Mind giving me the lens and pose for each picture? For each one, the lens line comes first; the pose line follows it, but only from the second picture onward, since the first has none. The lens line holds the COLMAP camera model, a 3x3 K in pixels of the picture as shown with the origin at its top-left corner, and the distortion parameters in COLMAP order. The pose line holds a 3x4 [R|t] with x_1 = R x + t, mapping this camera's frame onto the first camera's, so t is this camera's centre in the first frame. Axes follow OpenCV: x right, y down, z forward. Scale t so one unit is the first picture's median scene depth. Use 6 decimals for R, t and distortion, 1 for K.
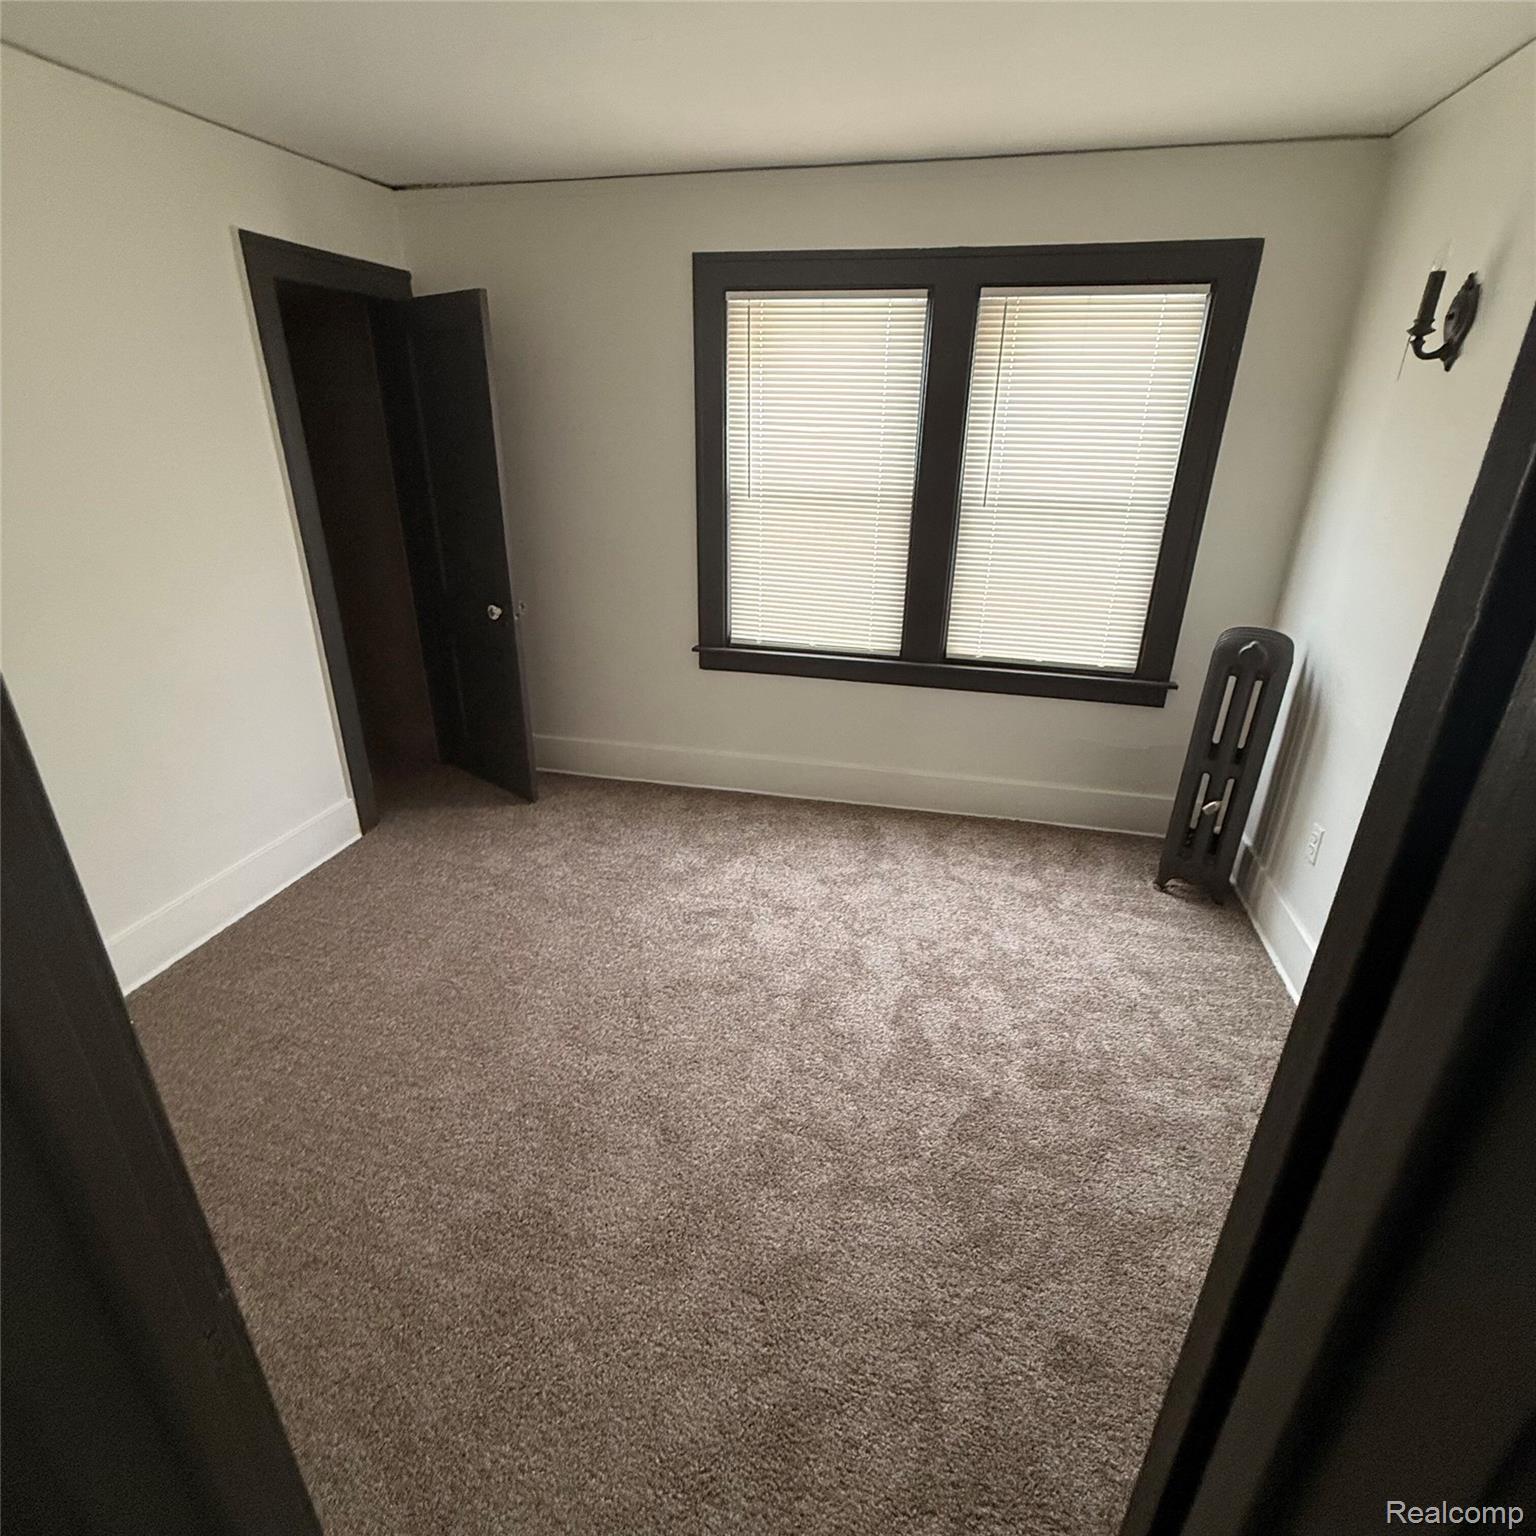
lens RADIAL K [[819.6, 0, 766.9], [0, 819.6, 771.2], [0, 0, 1]] dist [0.002239, -0.000756]
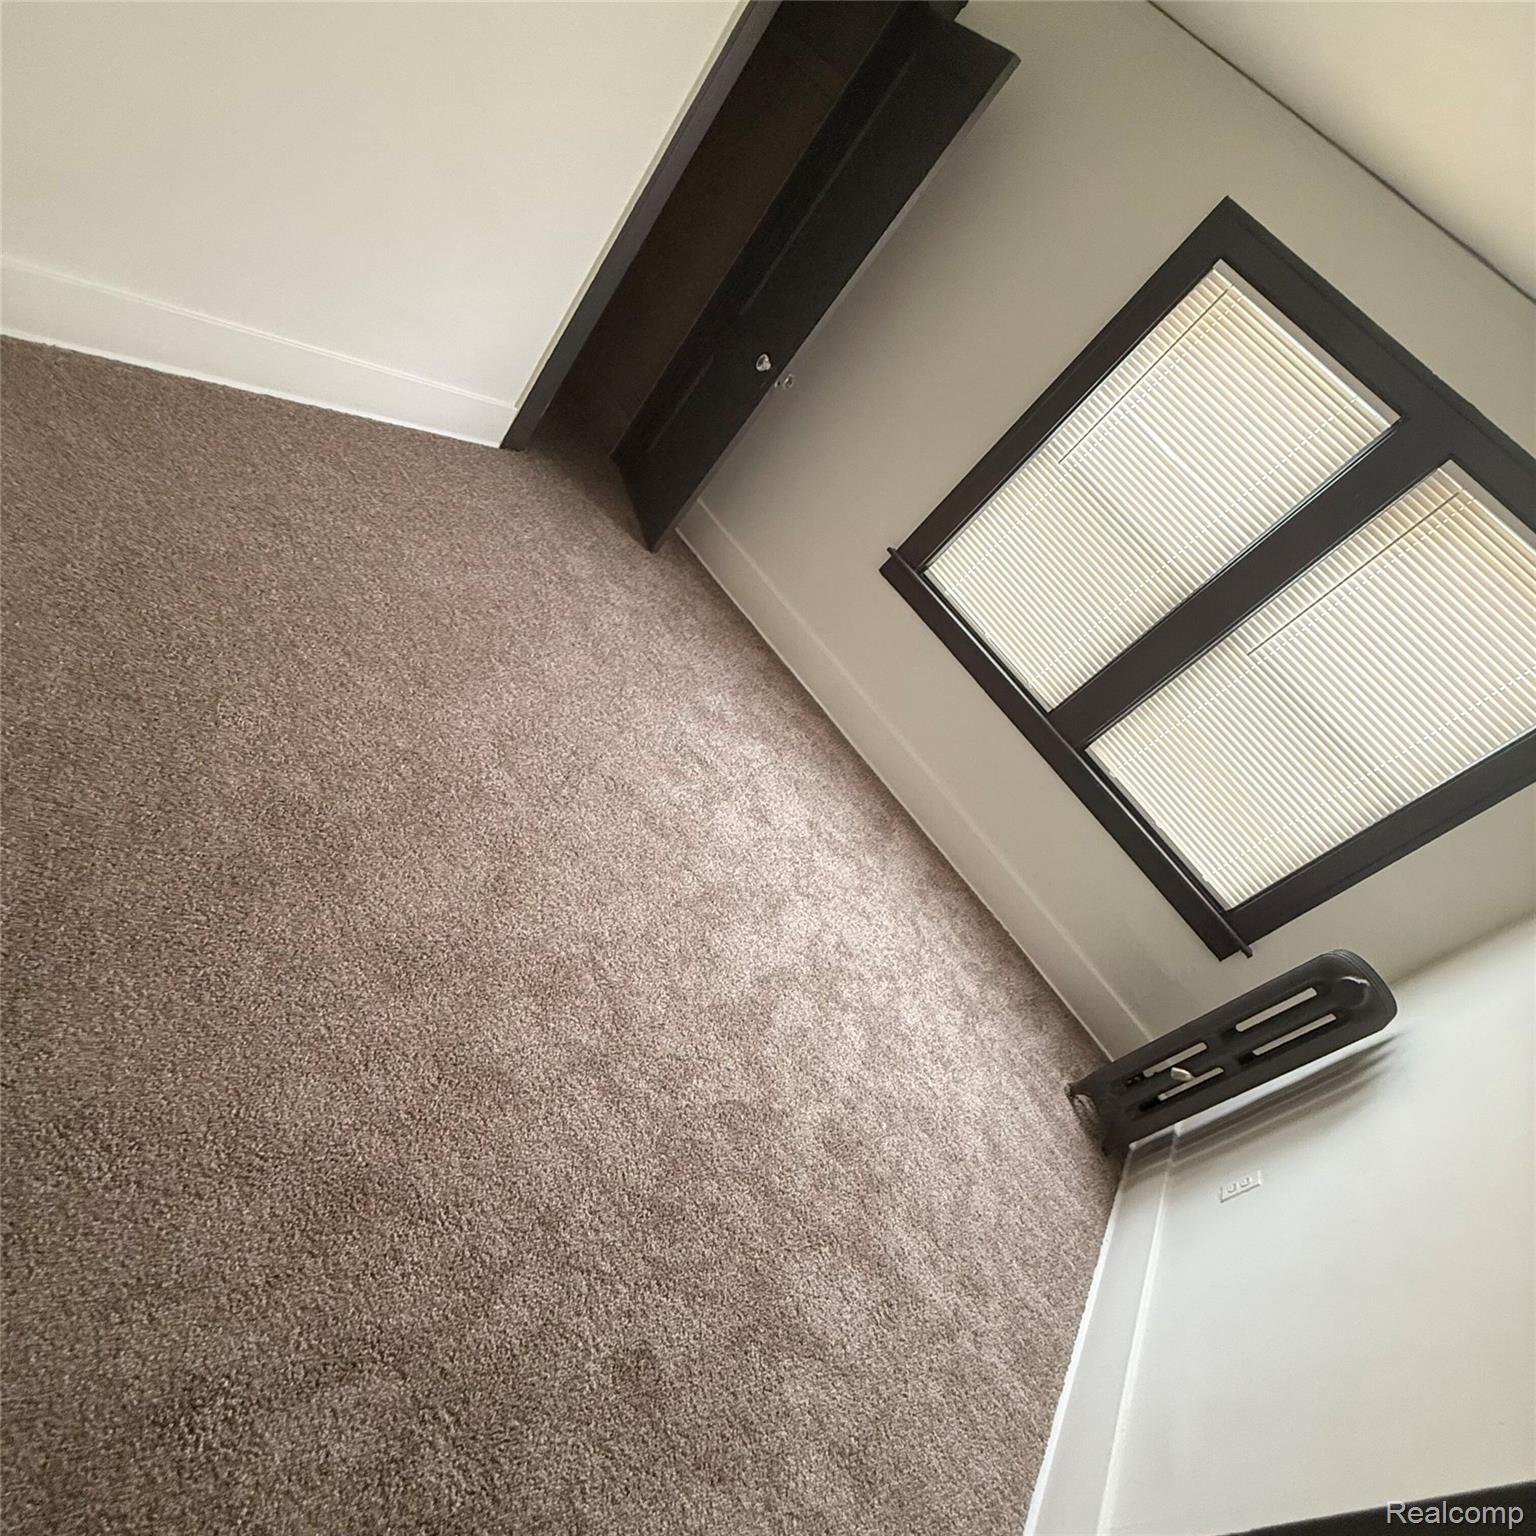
lens RADIAL K [[819.6, 0, 759.6], [0, 819.6, 771.5], [0, 0, 1]] dist [0.002239, -0.000756]
pose [[0.706586, 0.706657, -0.037045, 0.028236], [-0.700383, 0.705865, 0.105916, 0.050962], [0.100995, -0.048893, 0.993685, 0.118756]]
